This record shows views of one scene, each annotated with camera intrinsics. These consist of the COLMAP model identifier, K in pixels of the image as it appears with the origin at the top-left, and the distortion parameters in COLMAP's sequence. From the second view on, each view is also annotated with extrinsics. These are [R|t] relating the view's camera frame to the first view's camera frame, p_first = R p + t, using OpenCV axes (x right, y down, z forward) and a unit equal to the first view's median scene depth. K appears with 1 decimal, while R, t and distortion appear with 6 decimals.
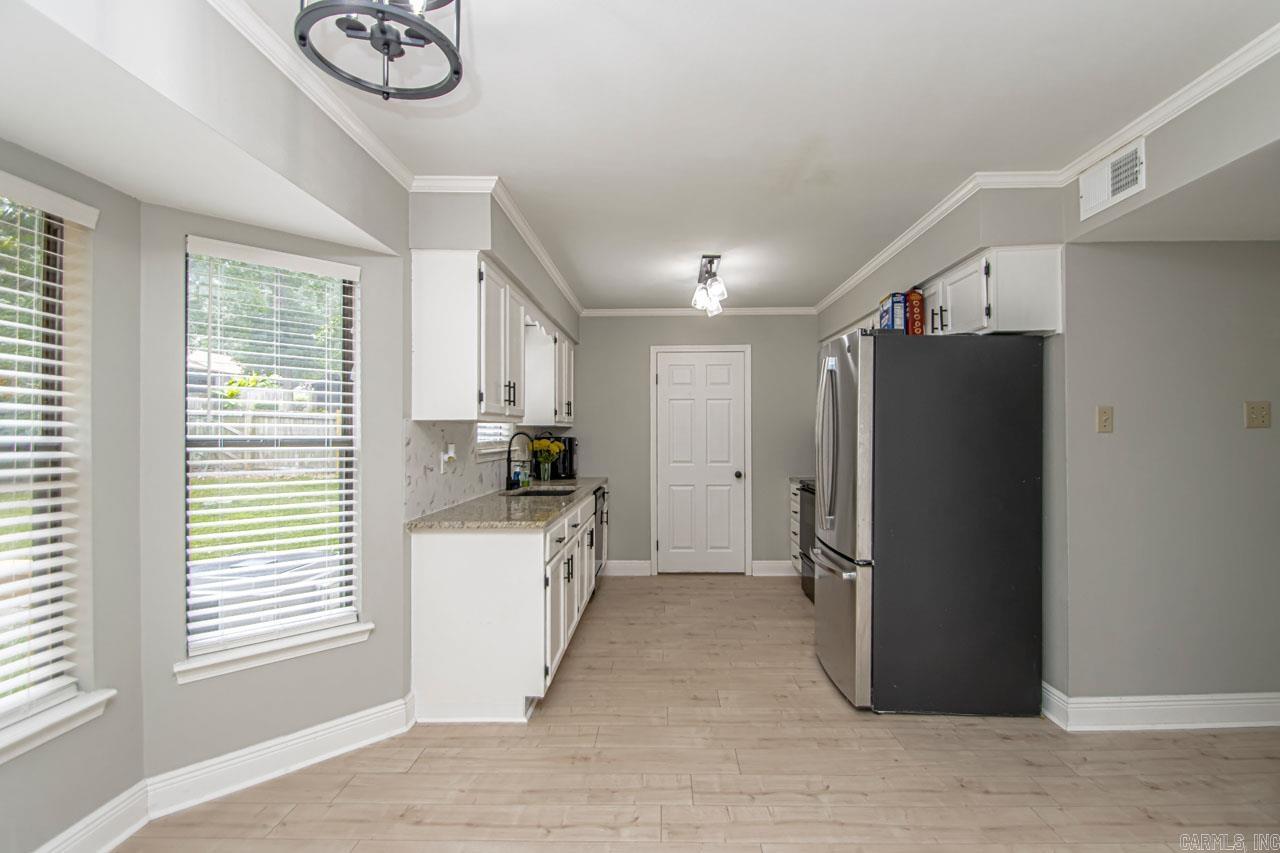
lens RADIAL K [[614.7, 0, 642.8], [0, 614.7, 417.2], [0, 0, 1]] dist [0.015899, -0.015992]
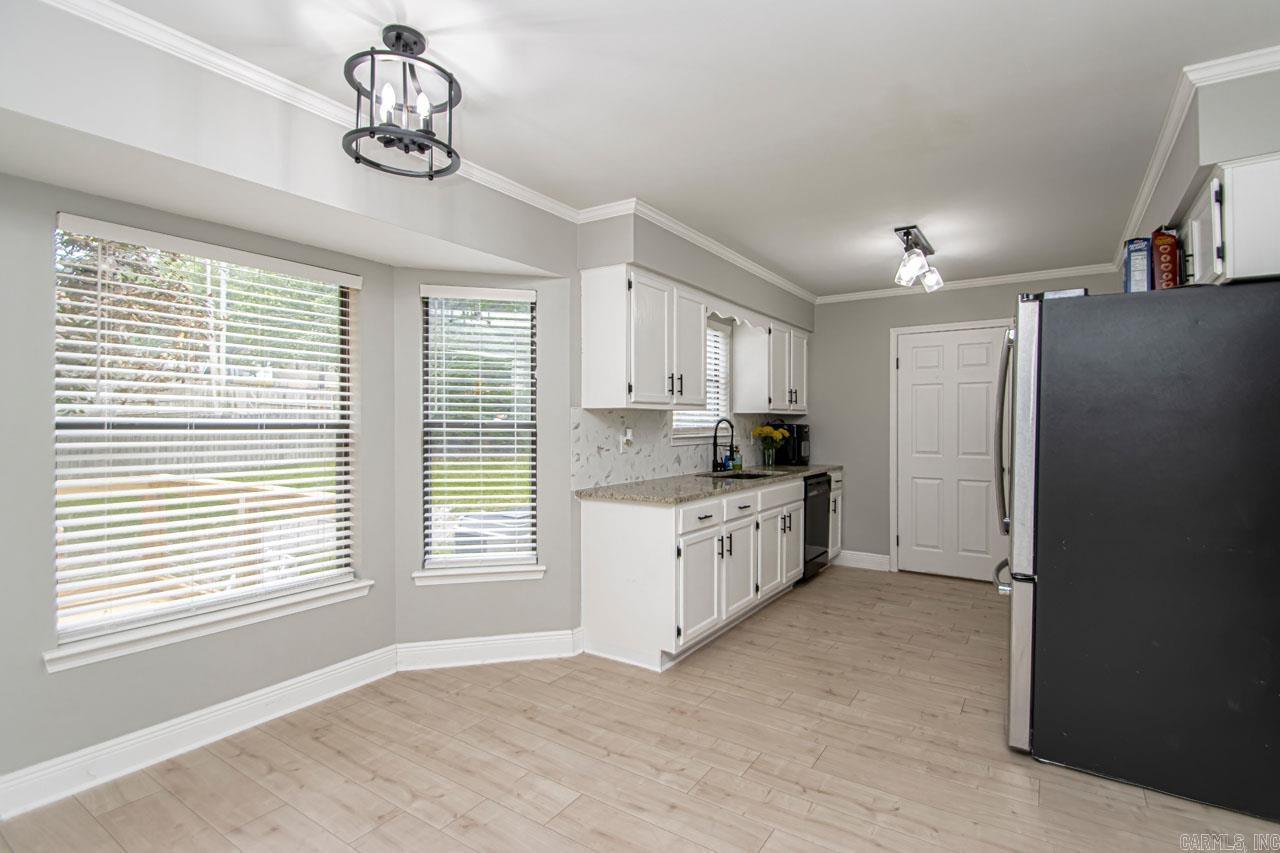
lens RADIAL K [[614.7, 0, 681.8], [0, 614.7, 412.5], [0, 0, 1]] dist [0.015899, -0.015992]
pose [[0.846385, -0.002876, -0.532564, 0.414623], [0.008612, 0.999929, 0.008288, 0.004218], [0.532502, -0.011601, 0.846349, 0.055687]]
